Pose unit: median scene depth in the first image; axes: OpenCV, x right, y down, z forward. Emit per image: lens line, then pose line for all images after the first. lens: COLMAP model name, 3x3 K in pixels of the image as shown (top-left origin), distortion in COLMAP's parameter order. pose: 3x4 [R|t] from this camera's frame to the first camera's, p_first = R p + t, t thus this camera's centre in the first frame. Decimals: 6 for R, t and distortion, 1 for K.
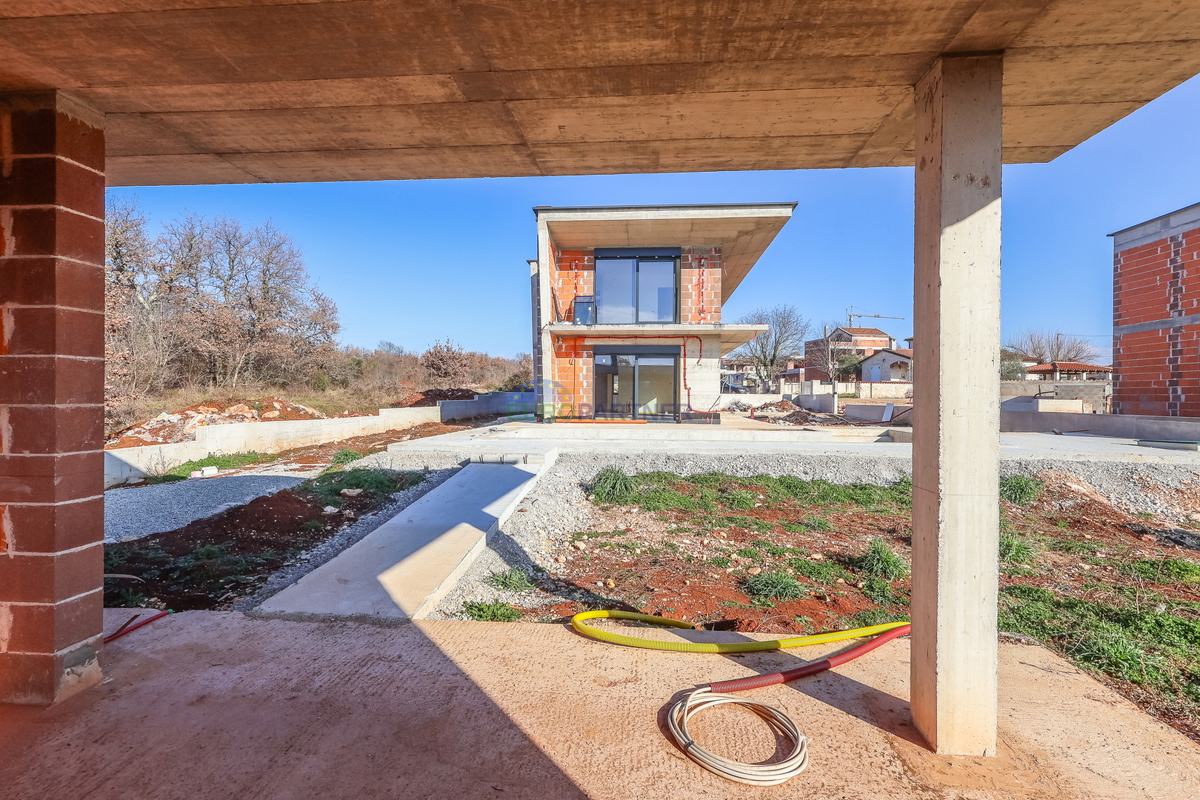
lens RADIAL K [[562.2, 0, 599.0], [0, 562.2, 397.3], [0, 0, 1]] dist [0.004896, 0.001436]
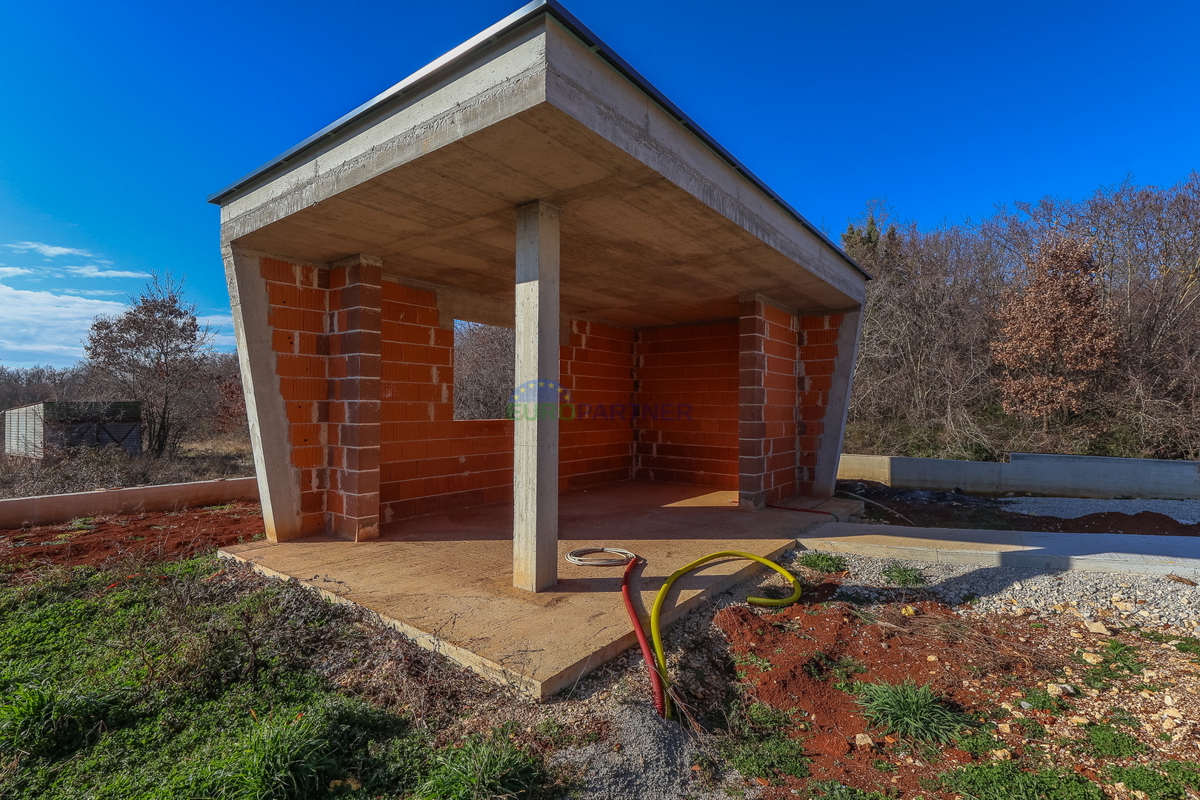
lens RADIAL K [[562.2, 0, 599.2], [0, 562.2, 403.0], [0, 0, 1]] dist [0.004896, 0.001436]
pose [[-0.535753, -0.011442, -0.844297, 1.098269], [-0.013434, 0.999897, -0.005026, 0.020277], [0.844268, 0.008650, -0.535852, 1.151436]]
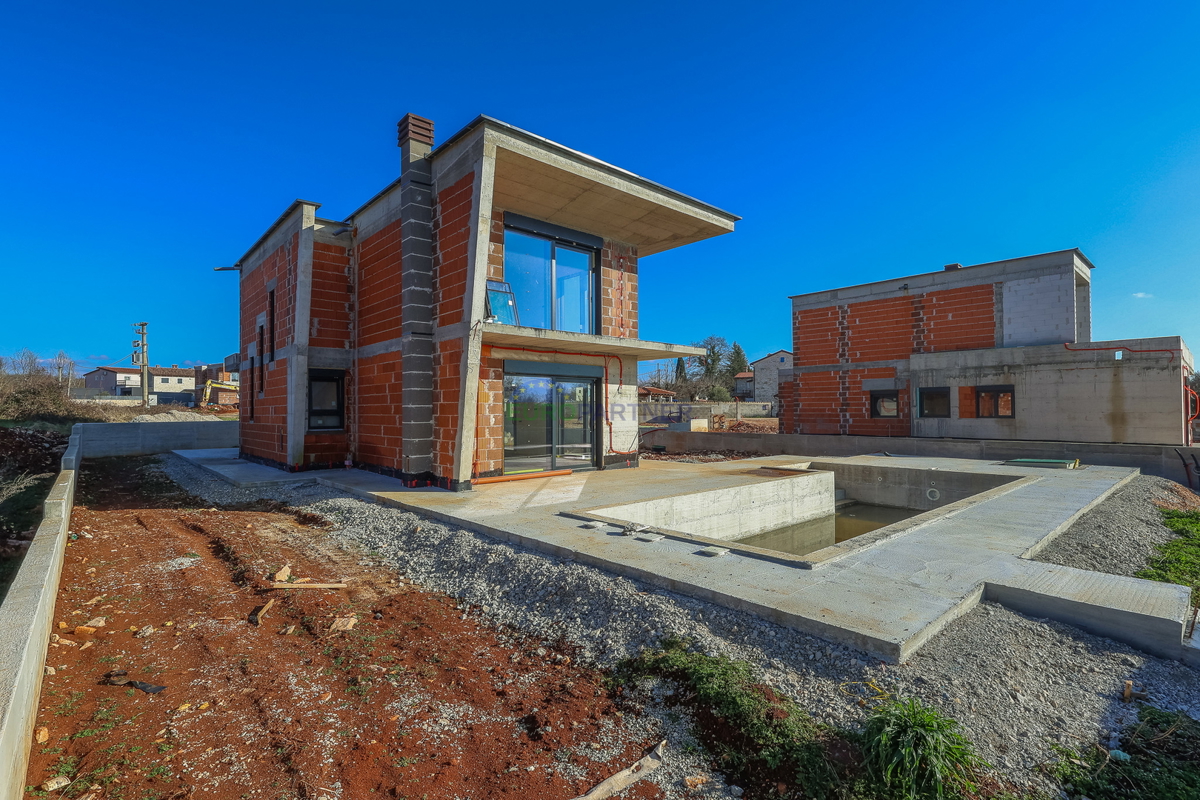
lens RADIAL K [[562.2, 0, 599.8], [0, 562.2, 396.4], [0, 0, 1]] dist [0.004896, 0.001436]
pose [[0.685447, 0.008093, 0.728077, -0.407810], [0.011378, 0.999697, -0.021825, -0.035701], [-0.728033, 0.023244, 0.685148, 0.485802]]
